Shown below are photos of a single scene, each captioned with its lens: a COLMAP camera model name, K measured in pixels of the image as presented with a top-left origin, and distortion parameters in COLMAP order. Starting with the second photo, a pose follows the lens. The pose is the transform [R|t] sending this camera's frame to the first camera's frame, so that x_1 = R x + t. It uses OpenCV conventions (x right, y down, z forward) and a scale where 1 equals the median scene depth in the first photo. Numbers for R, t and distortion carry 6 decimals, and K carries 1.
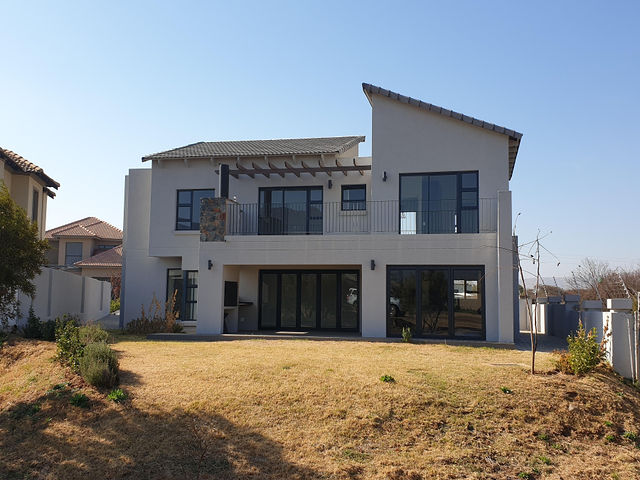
lens RADIAL K [[672.6, 0, 320.0], [0, 672.6, 240.0], [0, 0, 1]] dist [0.191645, -0.998353]
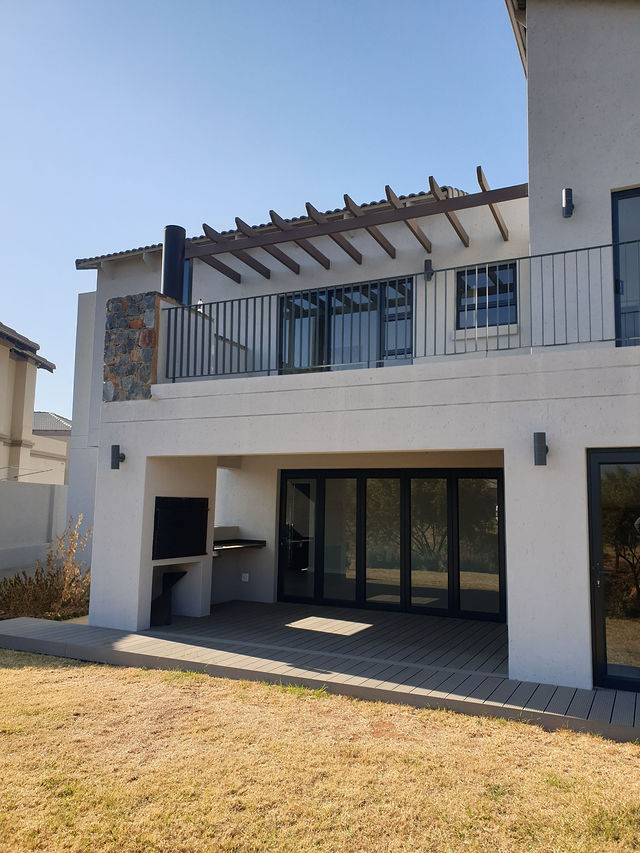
lens RADIAL K [[662.1, 0, 321.8], [0, 662.1, 430.5], [0, 0, 1]] dist [0.051162, -0.033421]
pose [[0.974438, -0.020819, -0.223688, 0.045836], [0.015260, 0.999531, -0.026551, 0.032933], [0.224136, 0.022459, 0.974299, 0.632763]]
